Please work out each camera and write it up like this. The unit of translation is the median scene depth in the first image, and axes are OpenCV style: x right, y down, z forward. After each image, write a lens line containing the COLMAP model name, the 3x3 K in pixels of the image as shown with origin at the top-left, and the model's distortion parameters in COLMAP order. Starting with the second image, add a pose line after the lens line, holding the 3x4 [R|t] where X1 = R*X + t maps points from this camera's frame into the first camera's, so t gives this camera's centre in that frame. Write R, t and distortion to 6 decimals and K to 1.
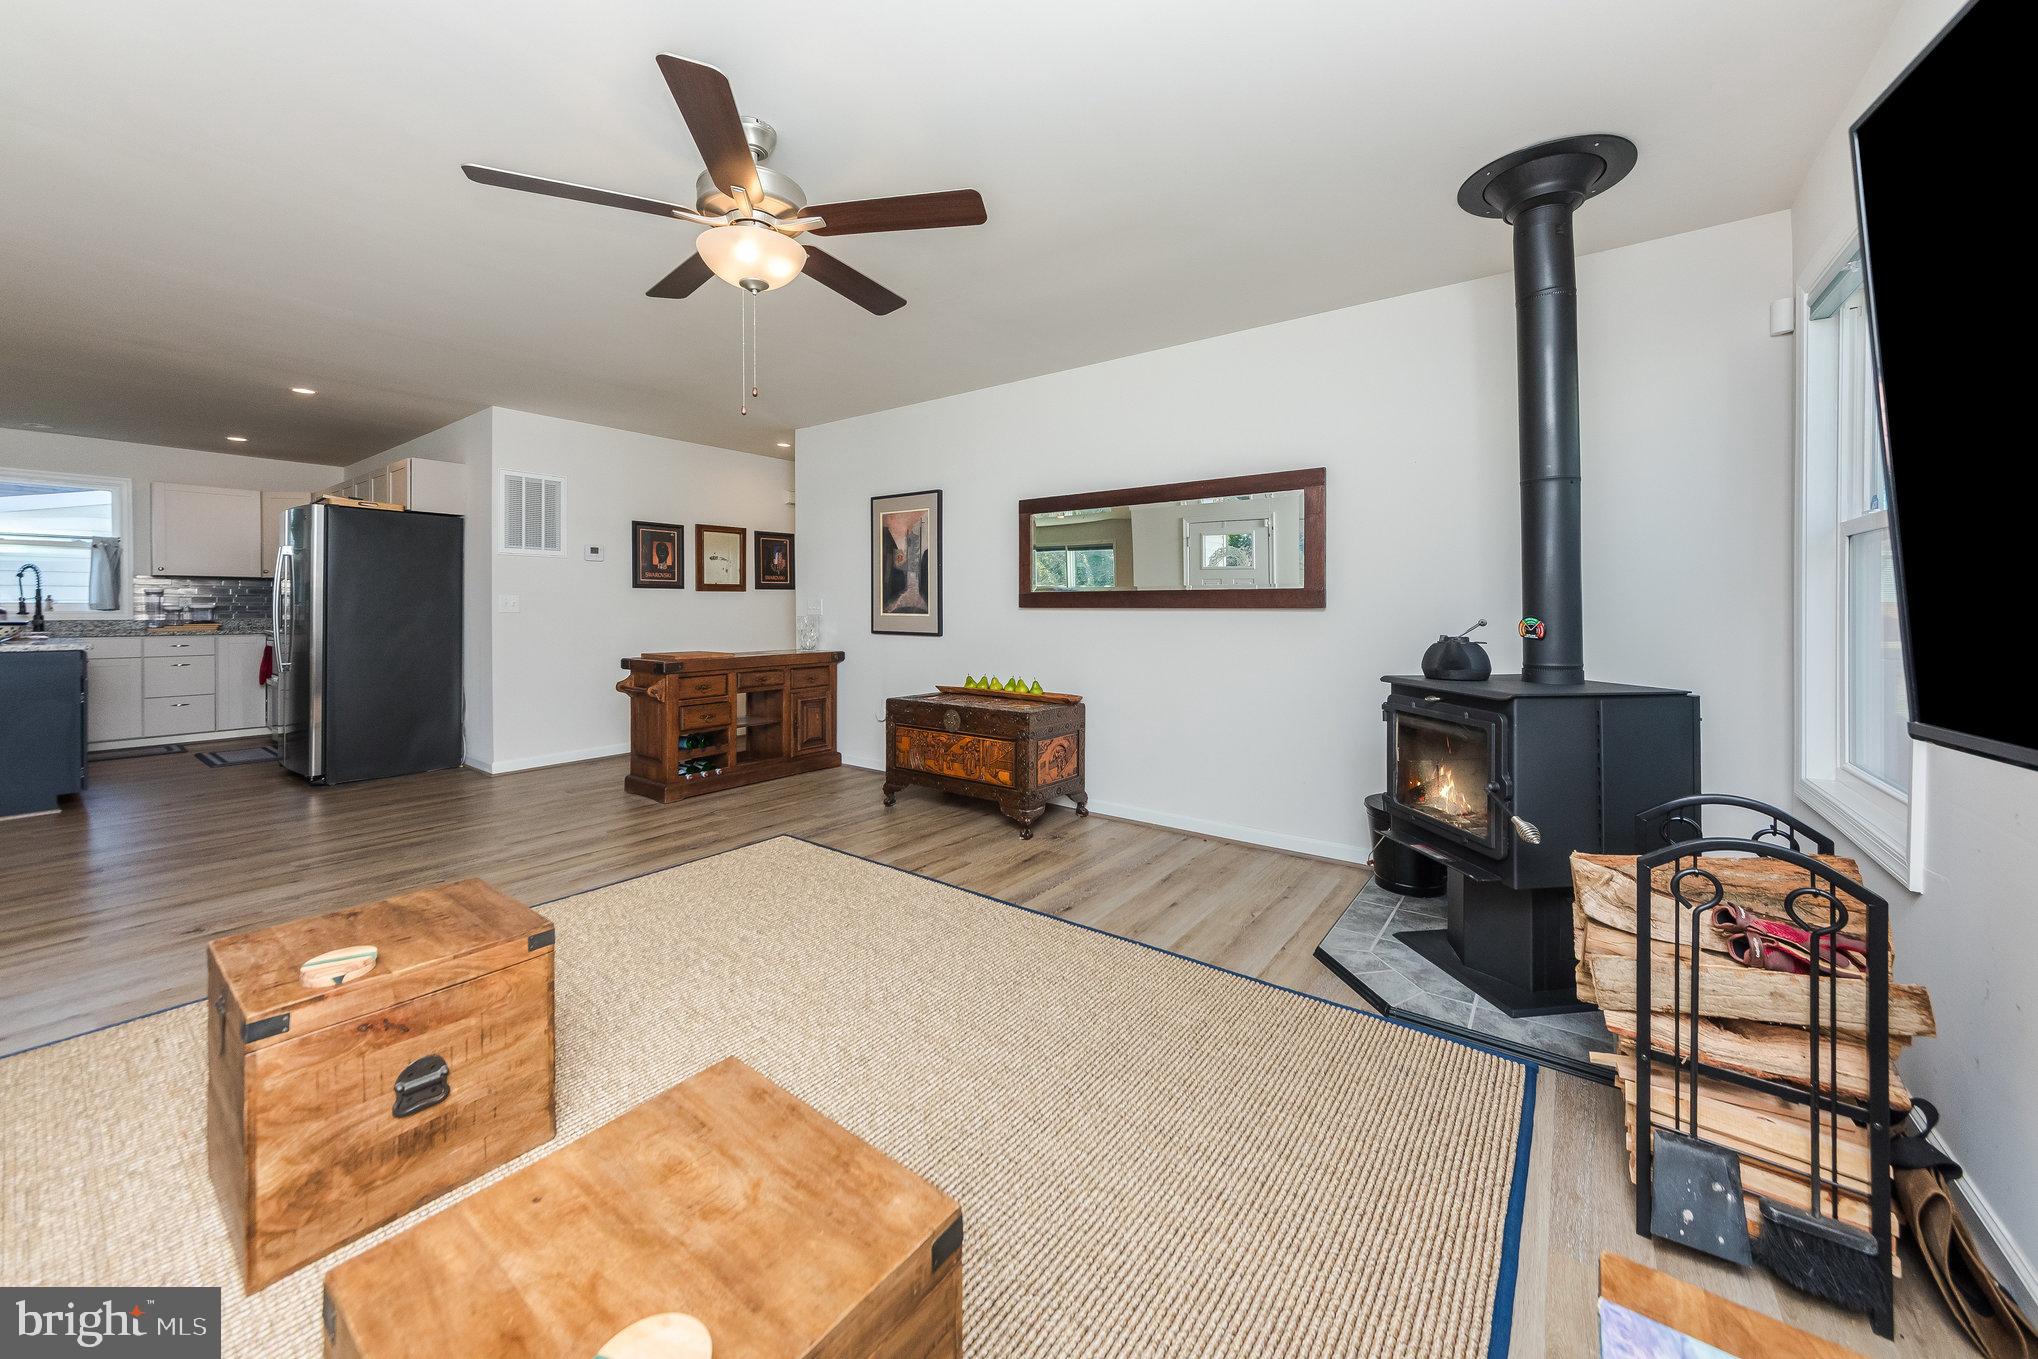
lens RADIAL K [[740.4, 0, 1022.5], [0, 740.4, 614.0], [0, 0, 1]] dist [0.000425, 0.000053]
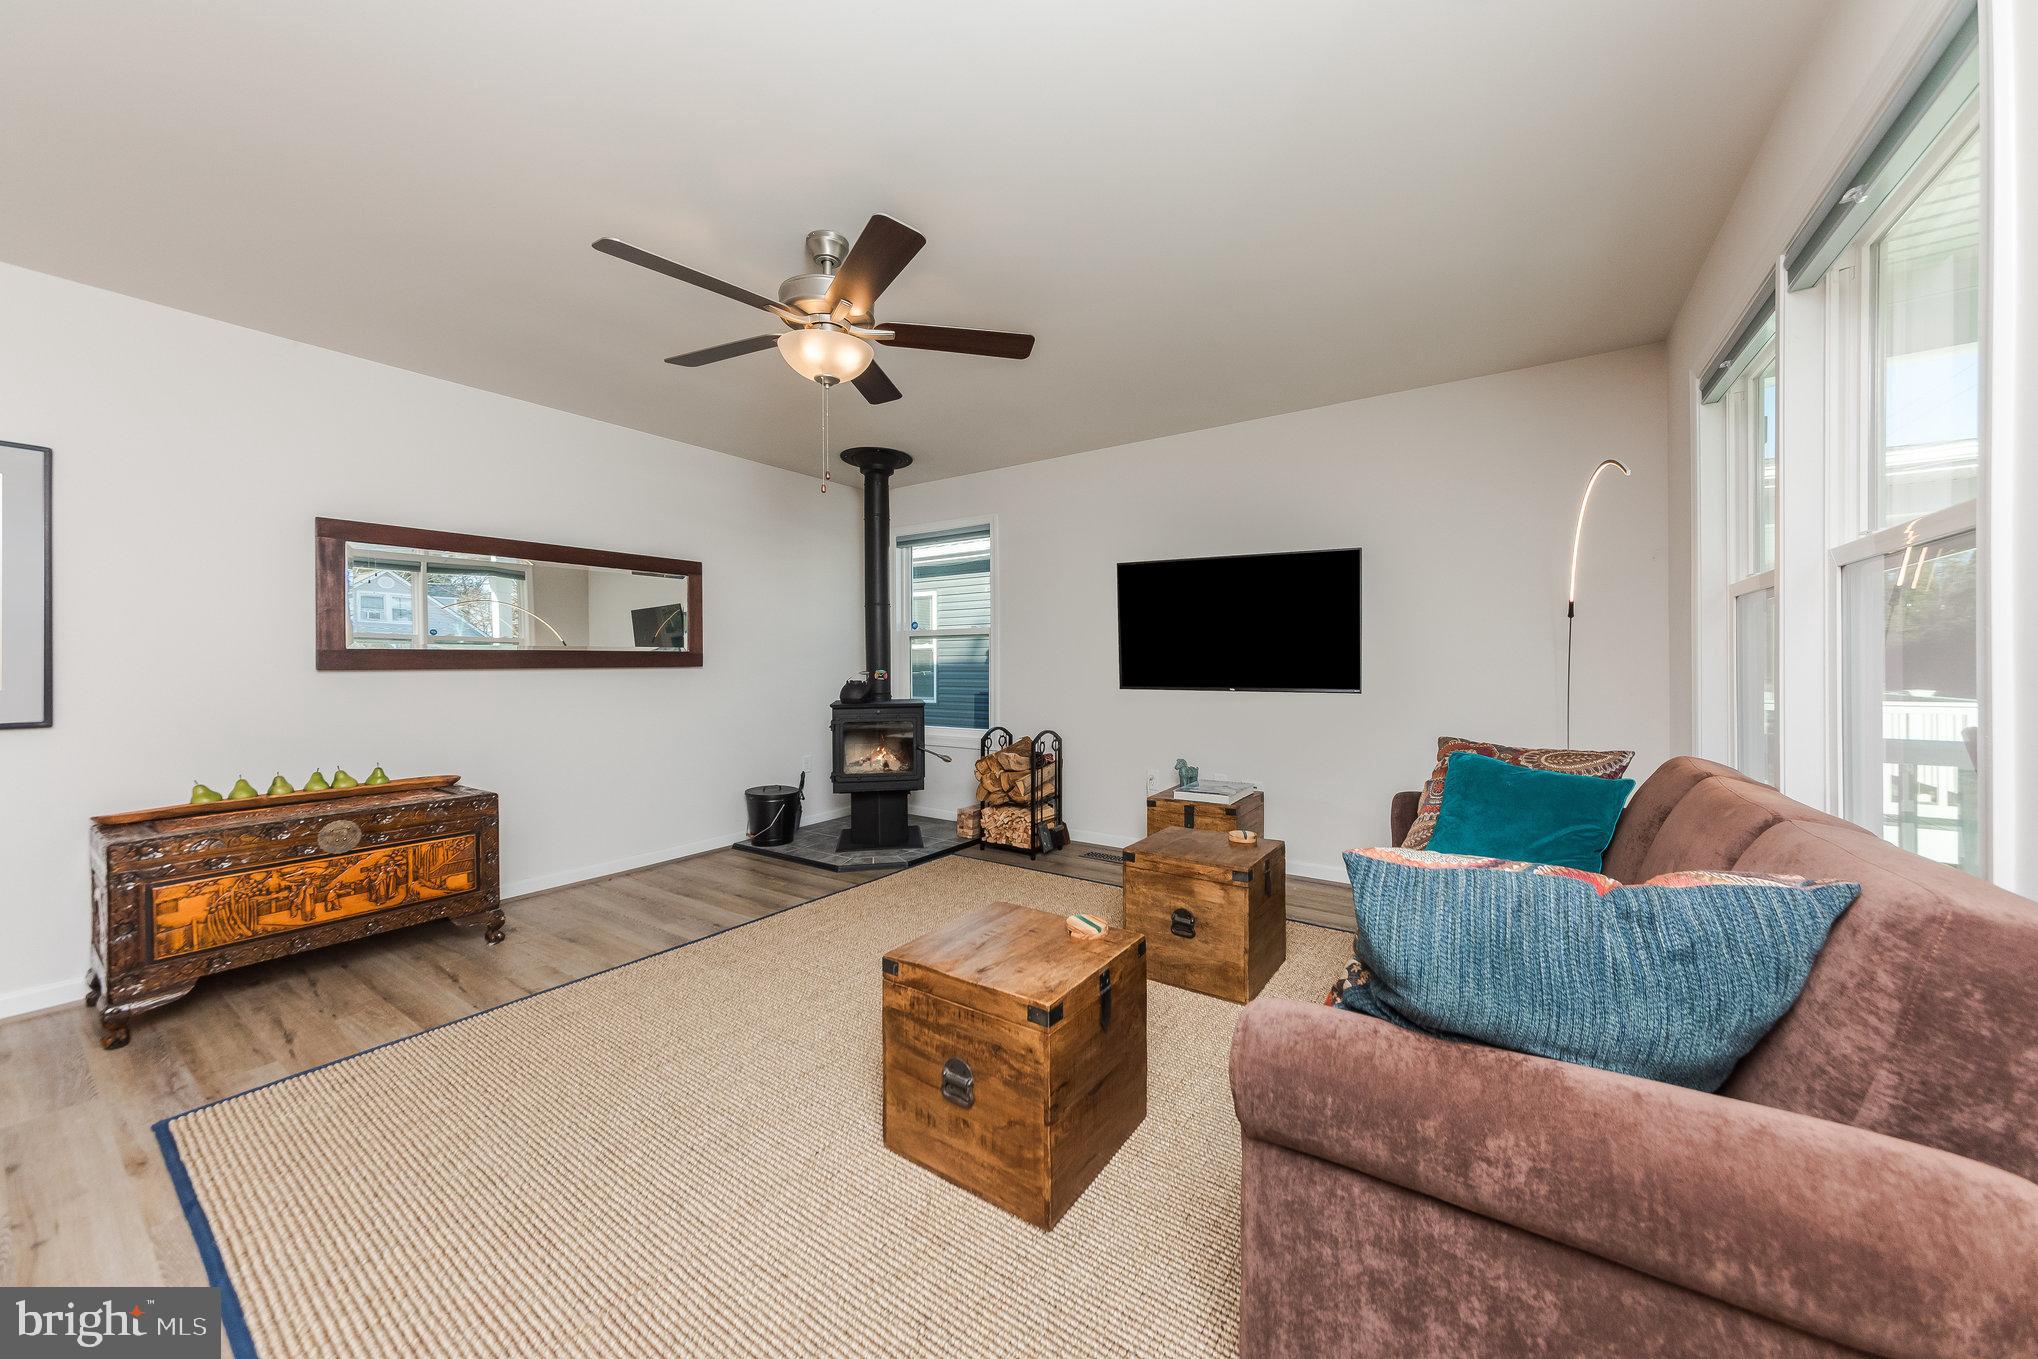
lens RADIAL K [[714.9, 0, 1016.0], [0, 714.9, 671.0], [0, 0, 1]] dist [0.010538, 0.000043]
pose [[-0.030287, -0.010009, 0.999491, -0.935544], [0.016013, 0.999817, 0.010498, -0.005978], [-0.999413, 0.016323, -0.030121, 0.481090]]
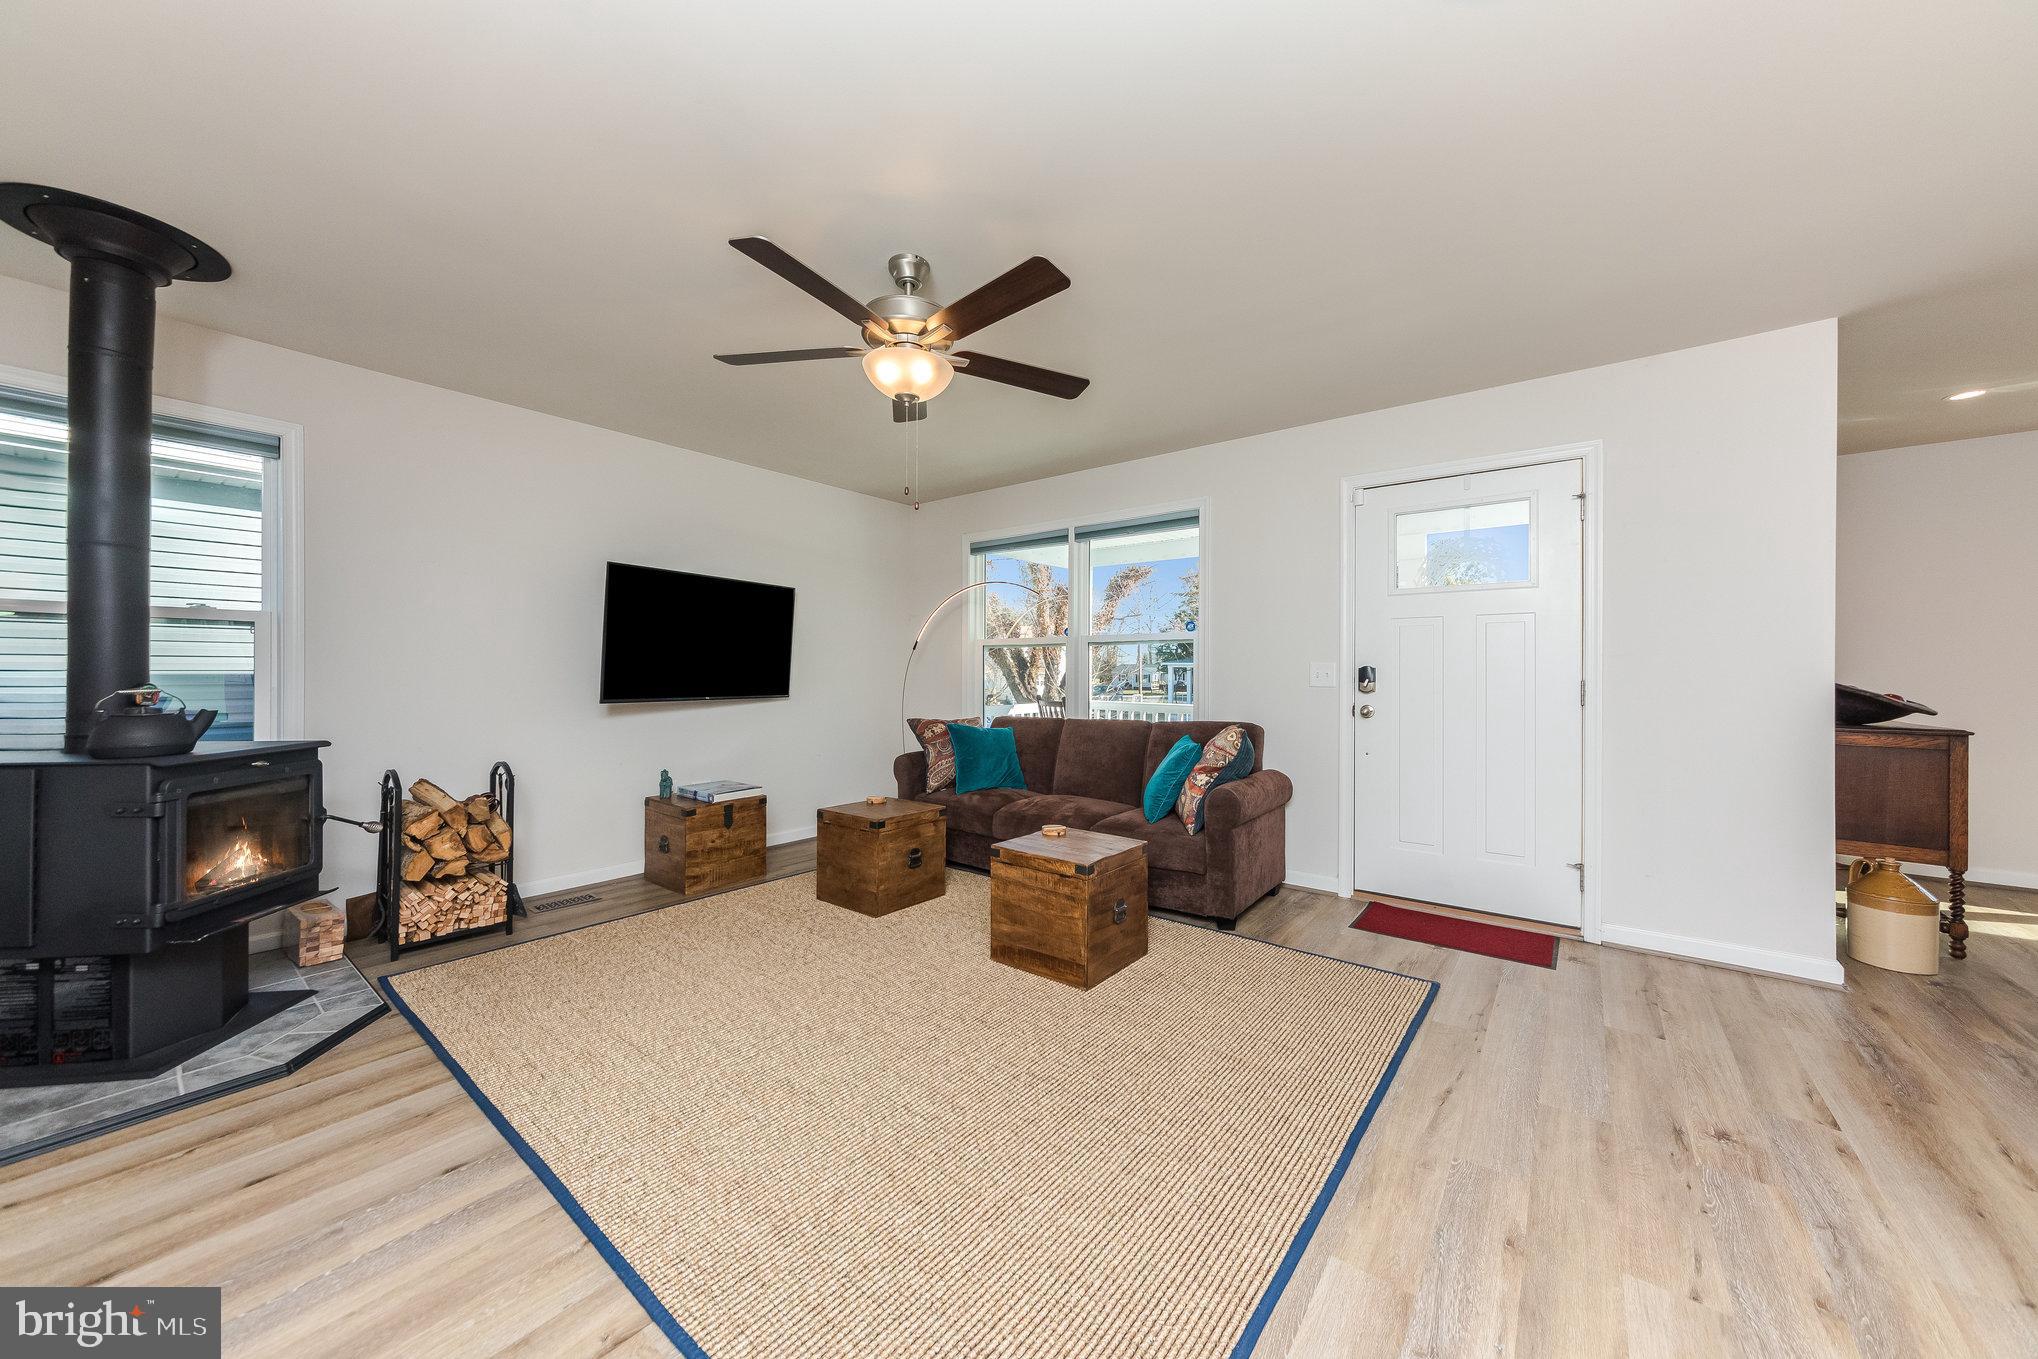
lens RADIAL K [[714.9, 0, 1016.0], [0, 714.9, 671.0], [0, 0, 1]] dist [0.010538, 0.000043]
pose [[-0.999310, -0.004497, 0.036875, -0.363248], [-0.004497, 0.999990, 0.000080, -0.009978], [-0.036875, -0.000086, -0.999320, 1.368408]]
